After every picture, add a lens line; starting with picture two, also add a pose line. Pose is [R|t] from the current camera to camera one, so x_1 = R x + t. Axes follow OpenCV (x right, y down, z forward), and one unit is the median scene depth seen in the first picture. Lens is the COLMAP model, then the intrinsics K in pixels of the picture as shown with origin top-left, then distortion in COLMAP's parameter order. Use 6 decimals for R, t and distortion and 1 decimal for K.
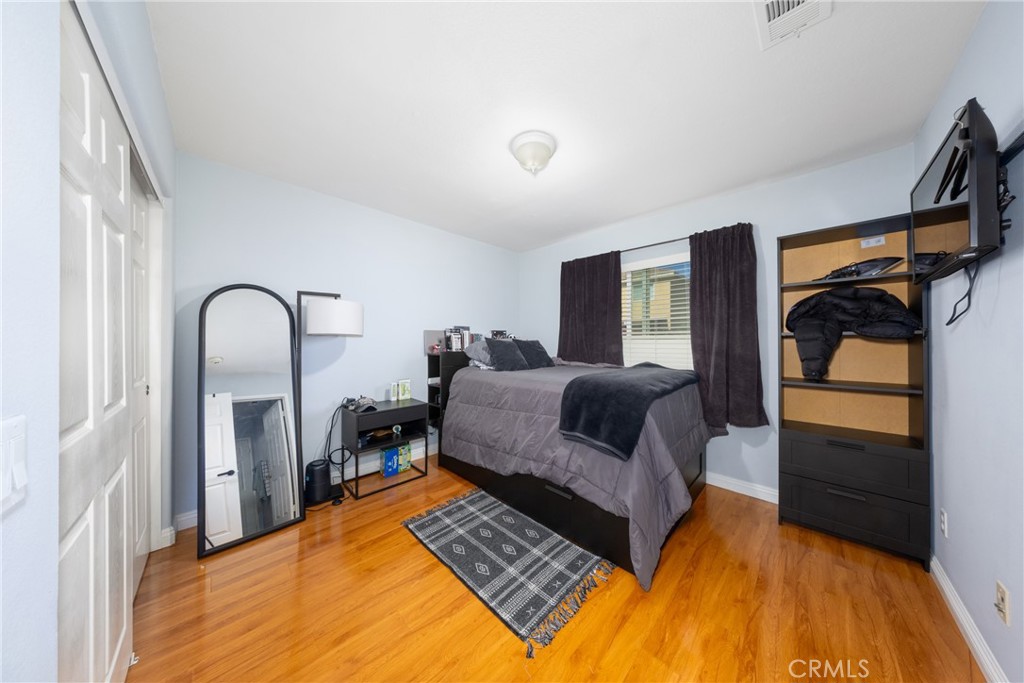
lens RADIAL K [[303.7, 0, 514.7], [0, 303.7, 342.5], [0, 0, 1]] dist [0.001484, -0.000509]
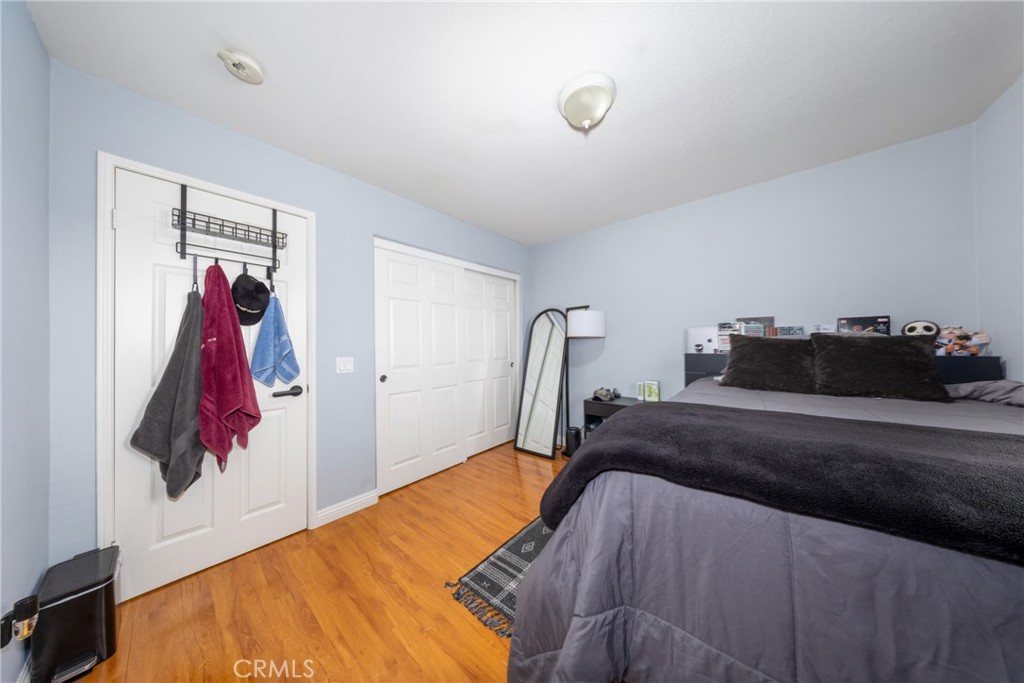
lens RADIAL K [[303.7, 0, 518.8], [0, 303.7, 346.0], [0, 0, 1]] dist [0.001484, -0.000509]
pose [[0.060738, 0.004124, -0.998145, 1.126182], [0.011071, 0.999927, 0.004805, 0.004436], [0.998092, -0.011342, 0.060688, 1.025126]]
